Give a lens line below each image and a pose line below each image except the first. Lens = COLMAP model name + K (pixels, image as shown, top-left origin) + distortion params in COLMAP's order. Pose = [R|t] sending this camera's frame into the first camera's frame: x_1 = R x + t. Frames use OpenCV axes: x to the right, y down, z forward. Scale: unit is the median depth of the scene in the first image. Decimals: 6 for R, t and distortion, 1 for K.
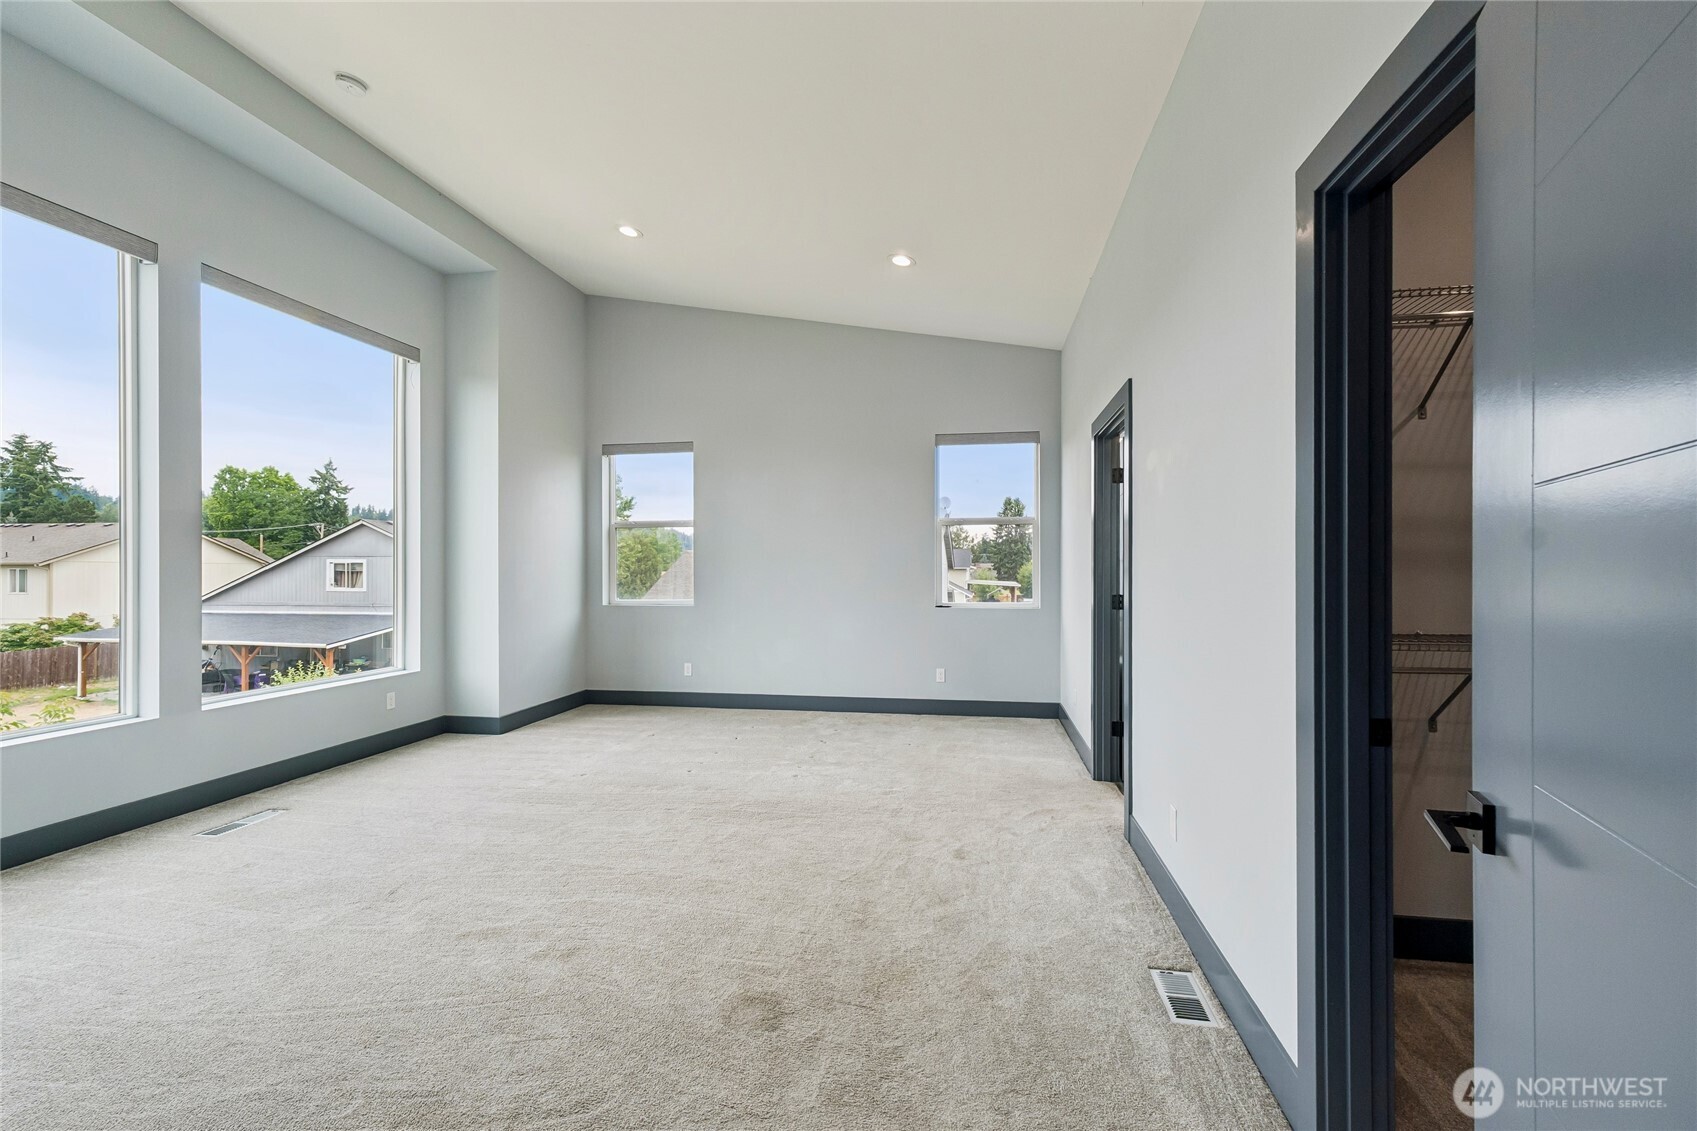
lens RADIAL K [[711.1, 0, 846.3], [0, 711.1, 569.9], [0, 0, 1]] dist [0.000843, -0.000283]
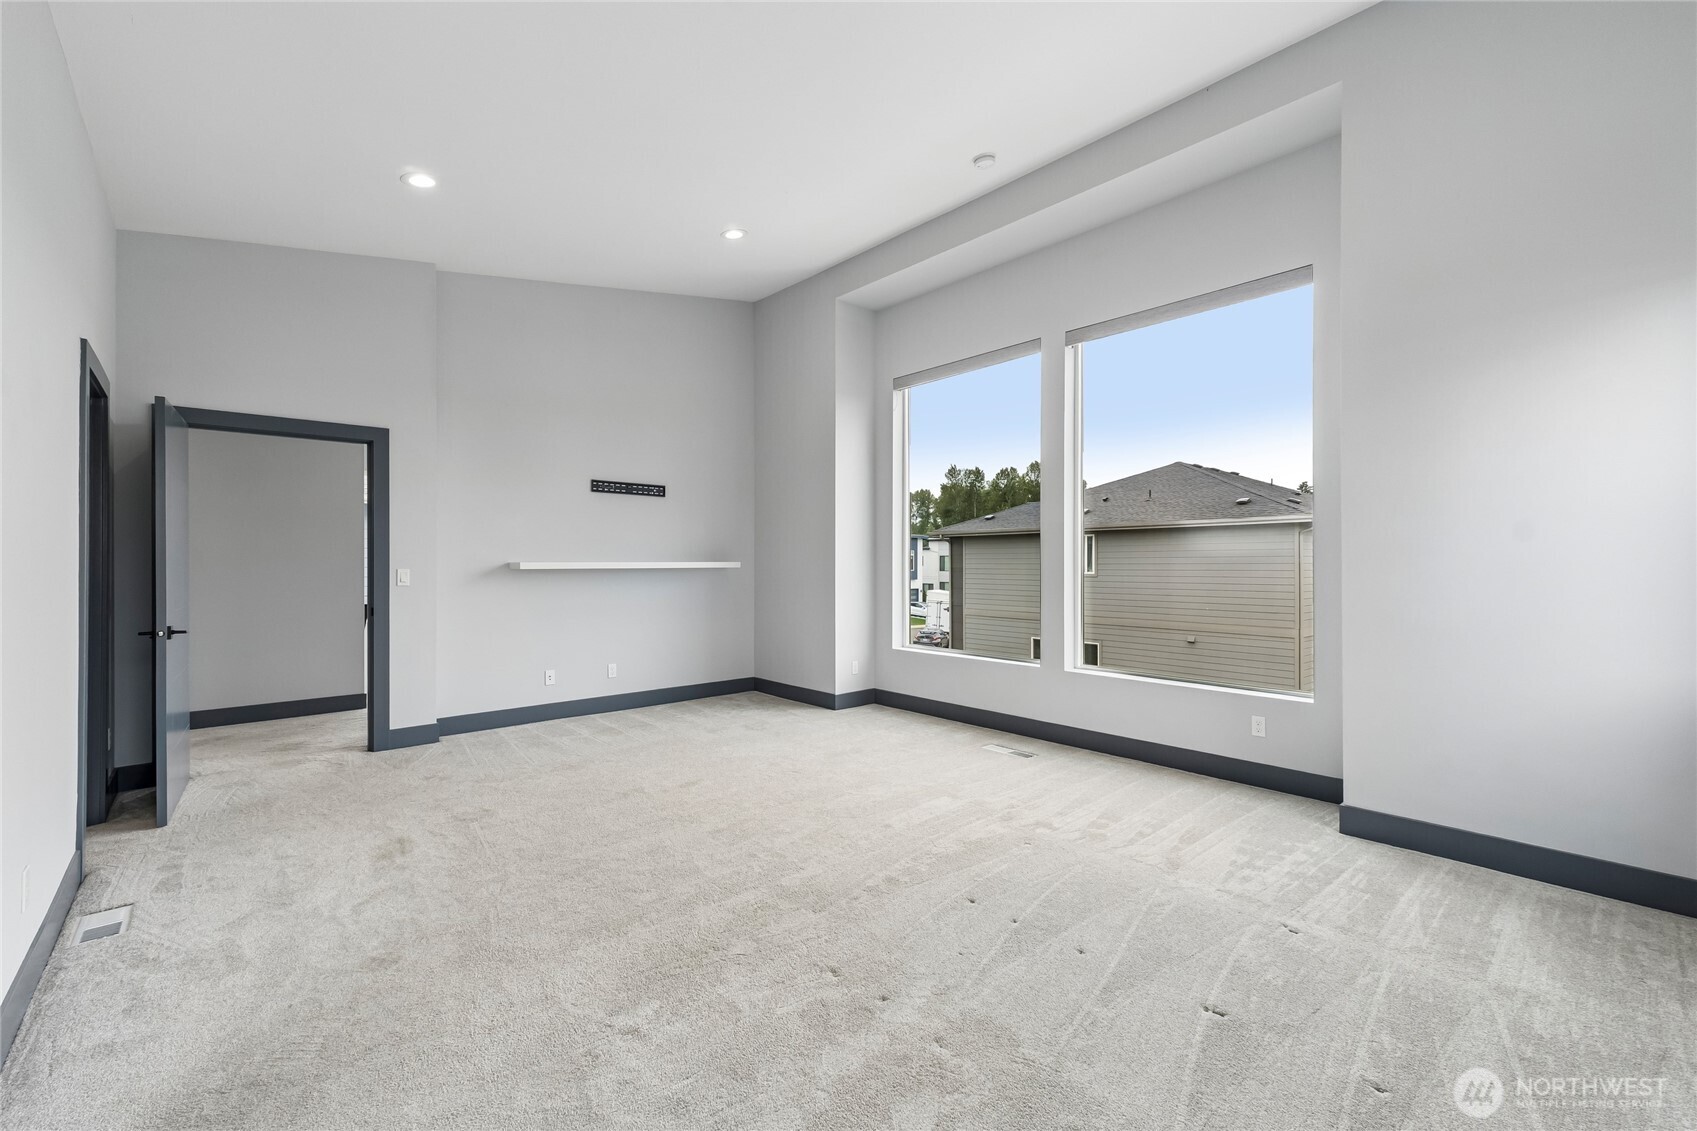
lens RADIAL K [[711.1, 0, 846.3], [0, 711.1, 569.9], [0, 0, 1]] dist [0.000843, -0.000283]
pose [[-0.614954, 0.014136, -0.788436, 0.361530], [0.010460, 0.999898, 0.009768, -0.011238], [0.788494, -0.002240, -0.615039, 1.400187]]
